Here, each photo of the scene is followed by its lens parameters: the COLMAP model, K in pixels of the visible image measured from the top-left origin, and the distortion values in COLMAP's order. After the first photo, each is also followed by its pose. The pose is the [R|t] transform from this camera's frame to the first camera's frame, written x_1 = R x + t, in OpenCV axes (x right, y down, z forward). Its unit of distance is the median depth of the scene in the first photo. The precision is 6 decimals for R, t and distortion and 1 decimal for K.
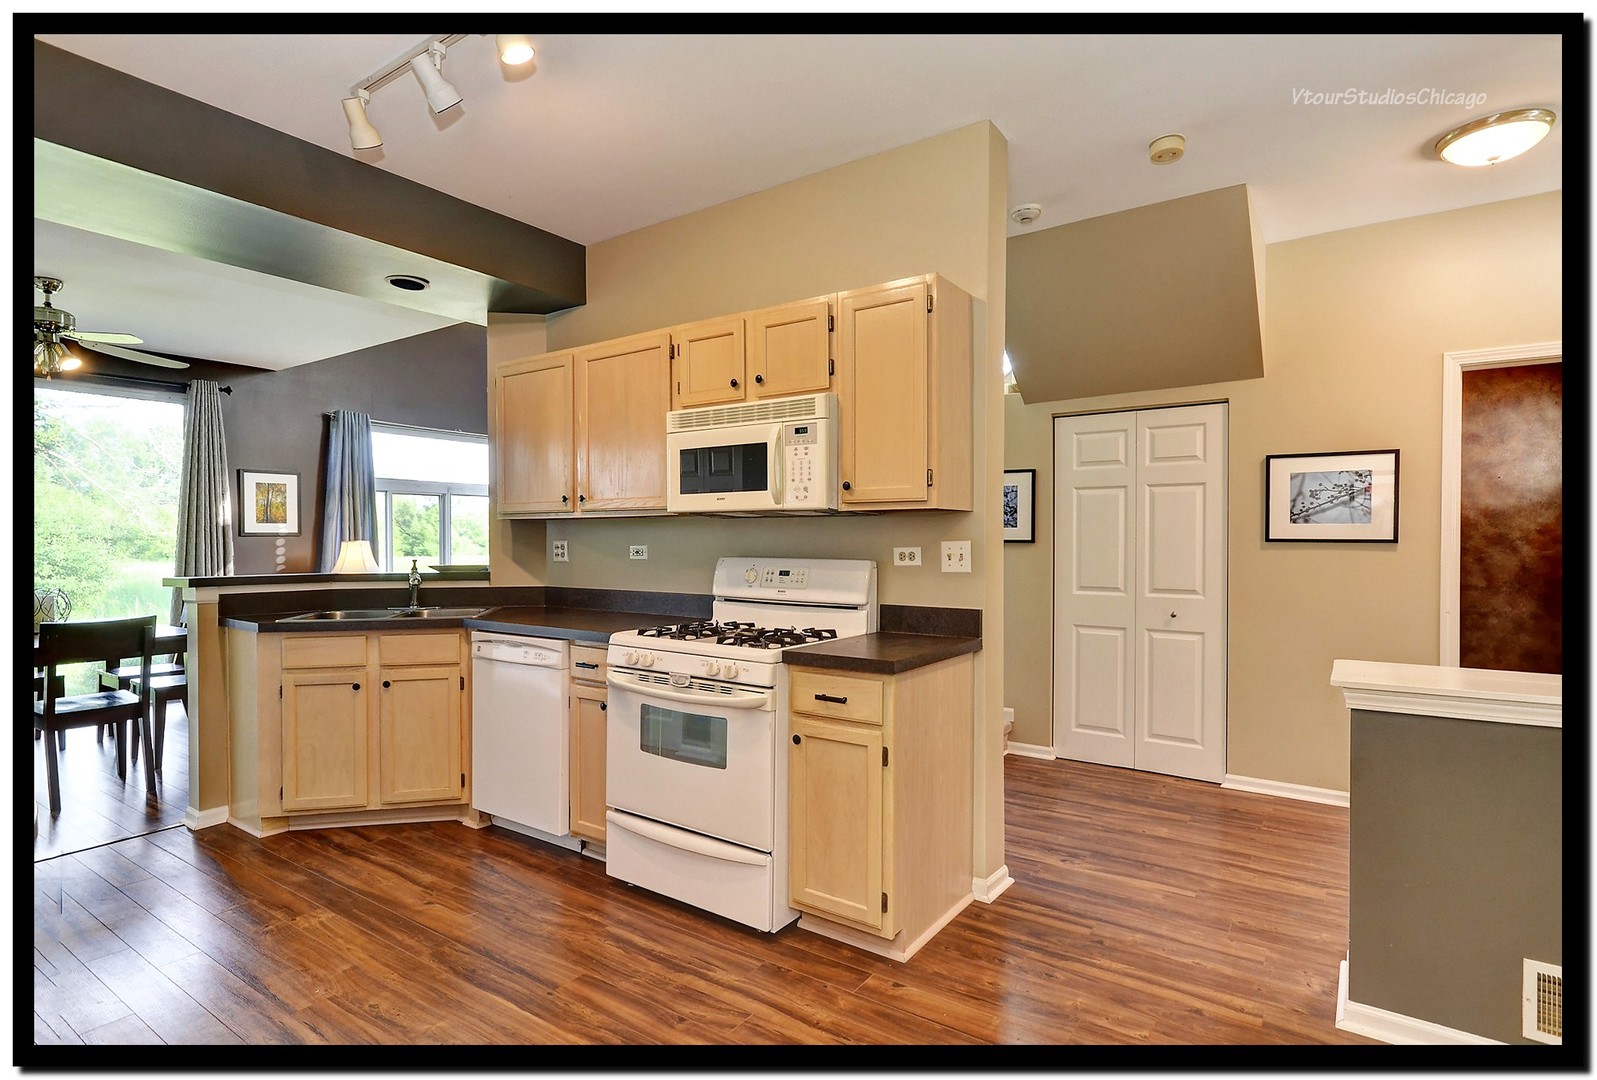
lens RADIAL K [[799.2, 0, 827.6], [0, 799.2, 541.9], [0, 0, 1]] dist [0.001310, 0.000987]
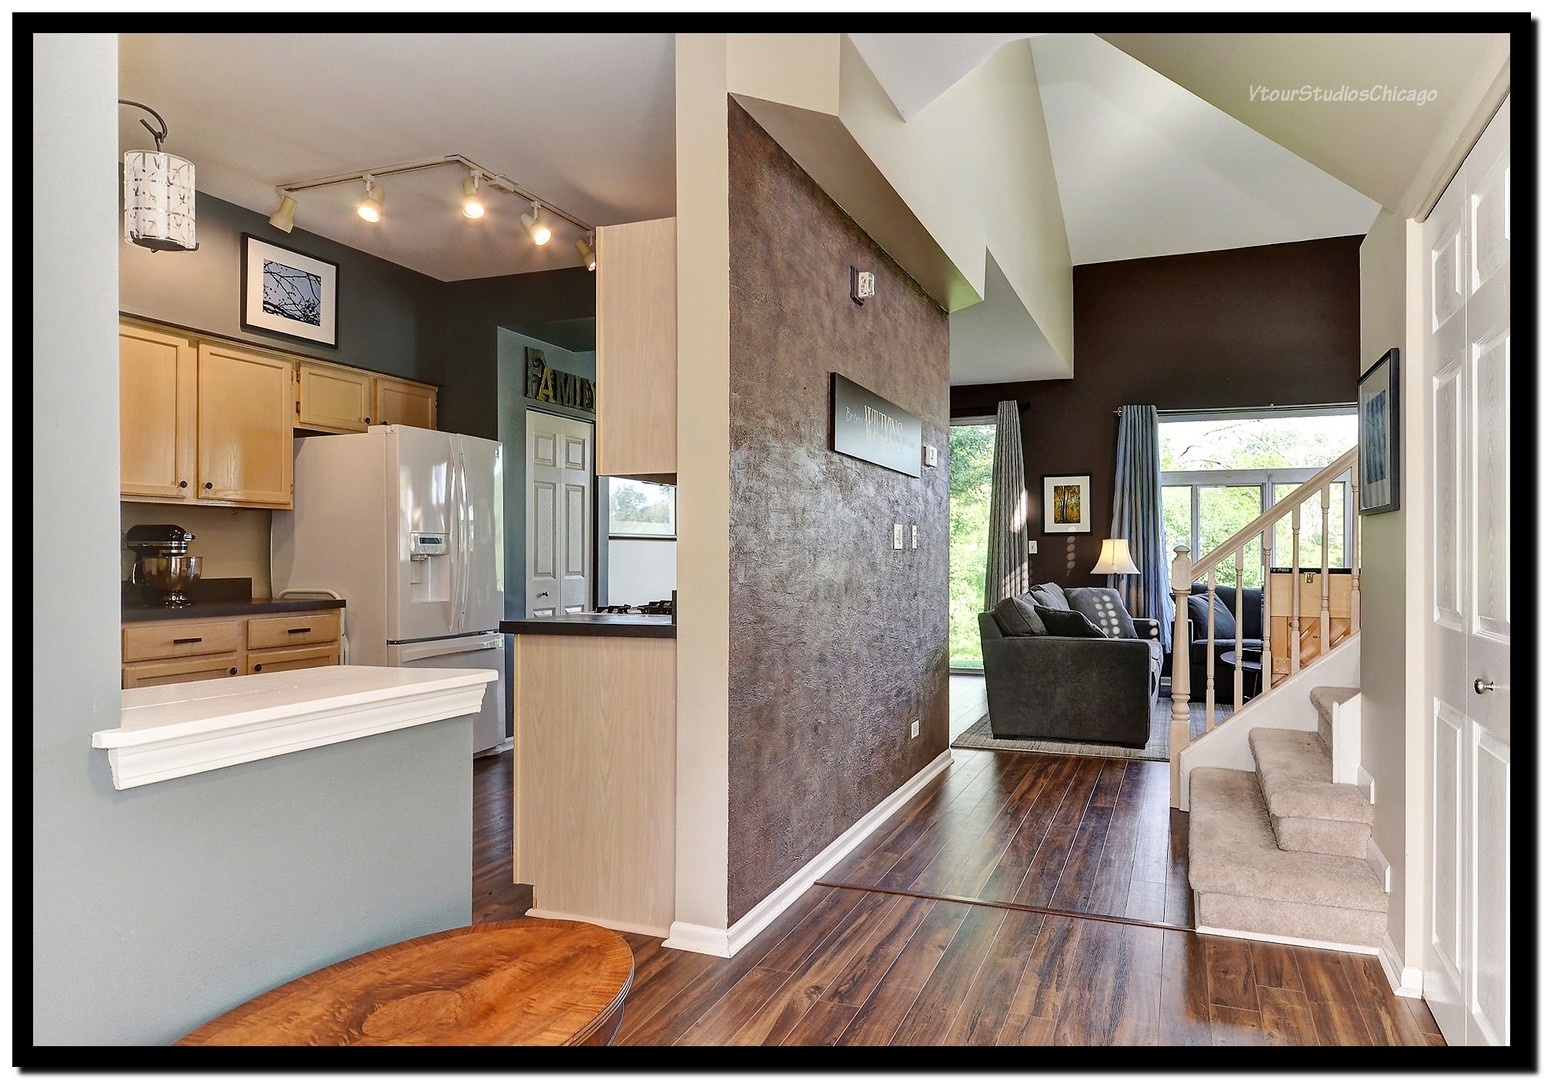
lens RADIAL K [[994.1, 0, 824.8], [0, 994.1, 550.7], [0, 0, 1]] dist [-0.004329, 0.004582]
pose [[0.223858, -0.004569, -0.974611, 1.031281], [-0.002155, 0.999984, -0.005182, 0.040631], [0.974619, 0.003260, 0.223845, 0.775013]]
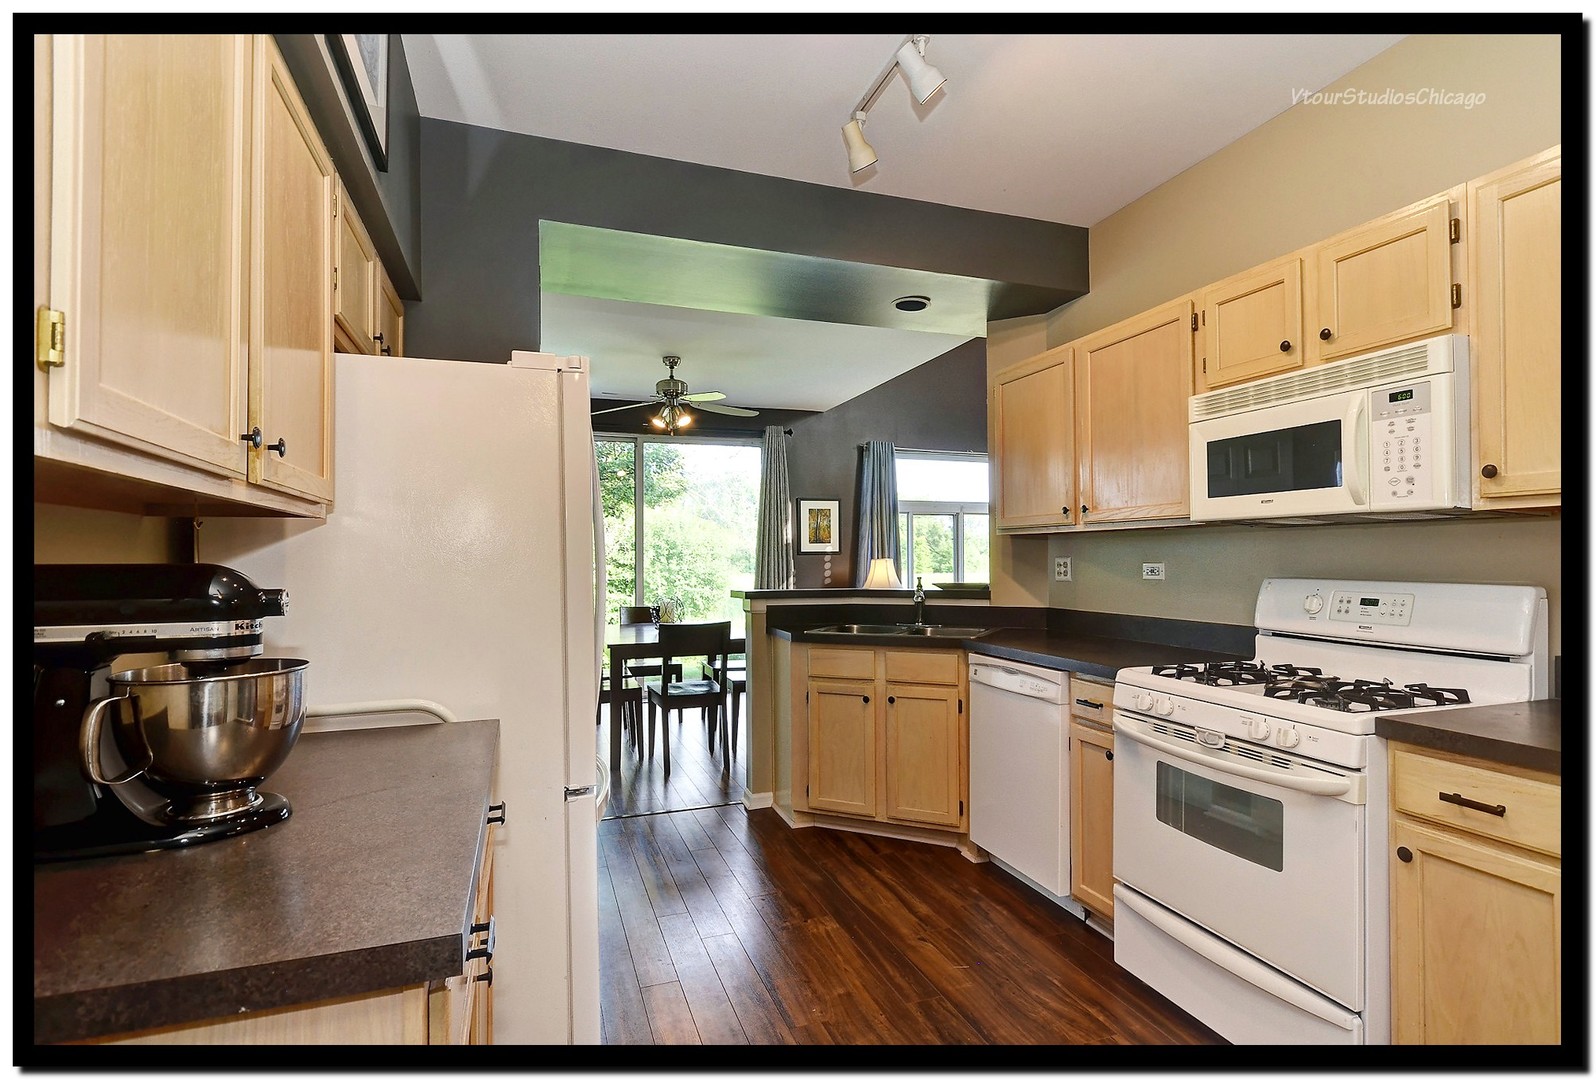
lens RADIAL K [[798.7, 0, 812.9], [0, 798.7, 549.5], [0, 0, 1]] dist [0.001310, 0.000987]
pose [[0.802663, -0.009628, -0.596355, -0.026390], [0.002450, 0.999914, -0.012845, 0.000226], [0.596427, 0.008849, 0.802618, 0.128646]]
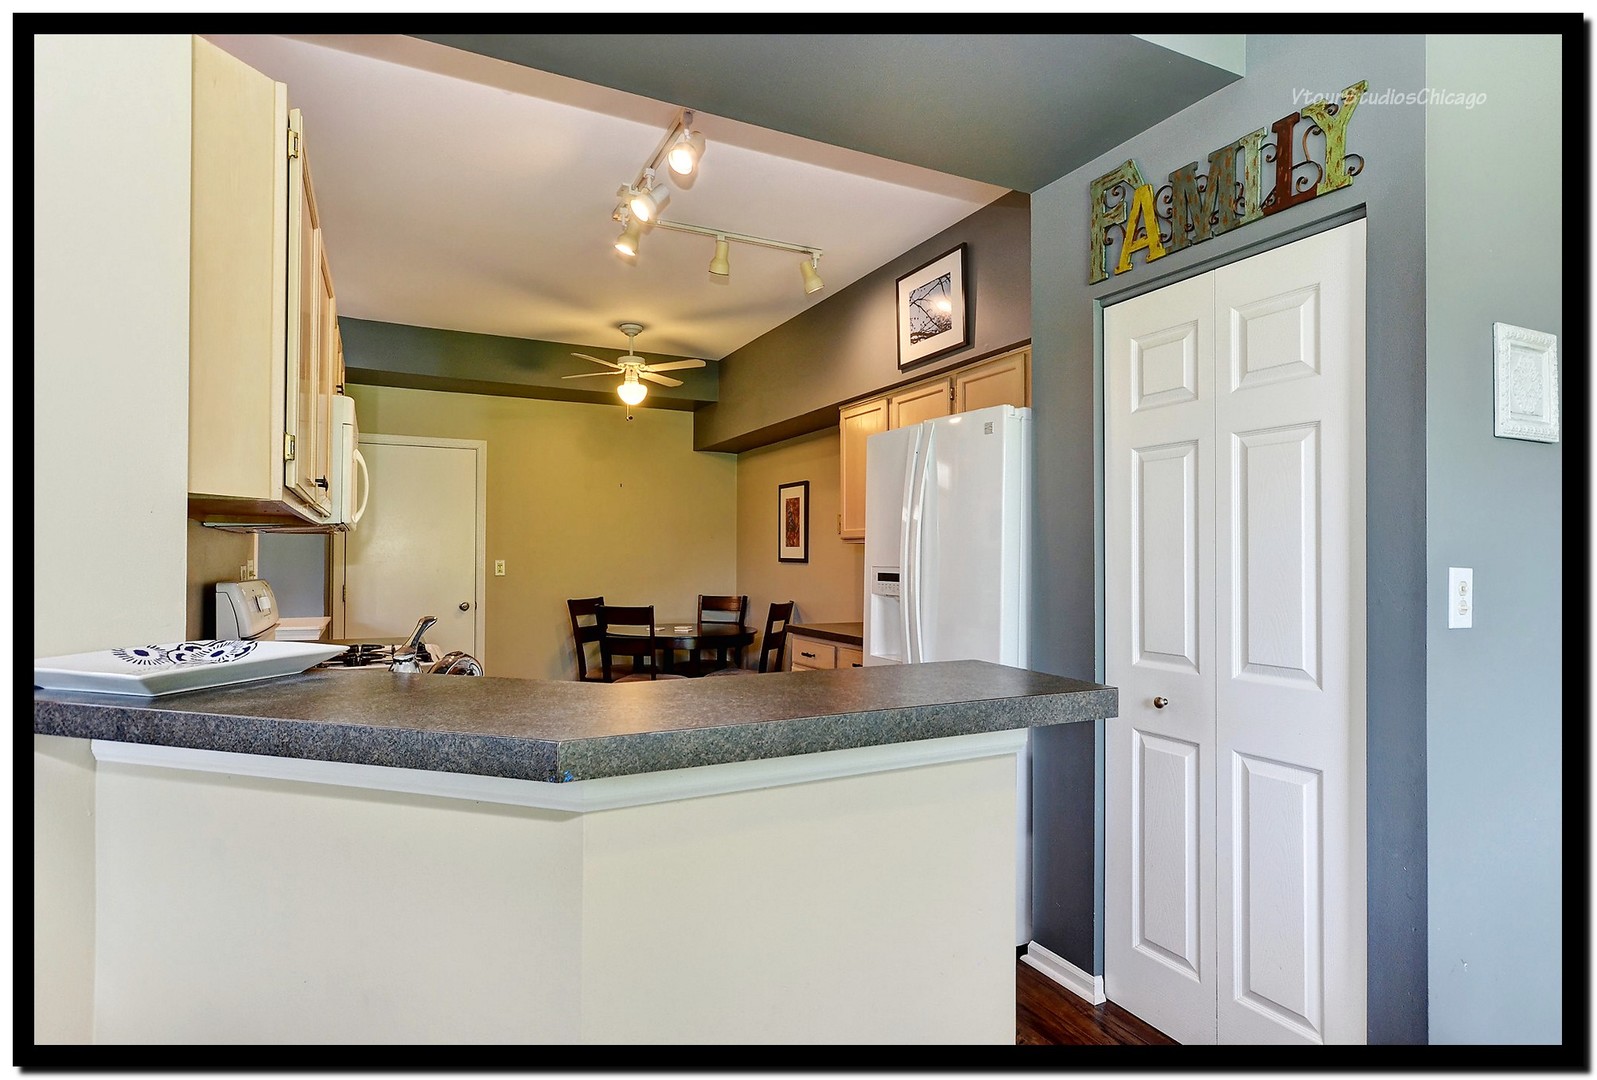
lens RADIAL K [[799.2, 0, 803.3], [0, 799.2, 548.3], [0, 0, 1]] dist [0.001310, 0.000987]
pose [[-0.877788, 0.003820, 0.479034, -0.894861], [0.000161, 0.999971, -0.007679, -0.006512], [-0.479049, -0.006663, -0.877763, 1.369573]]
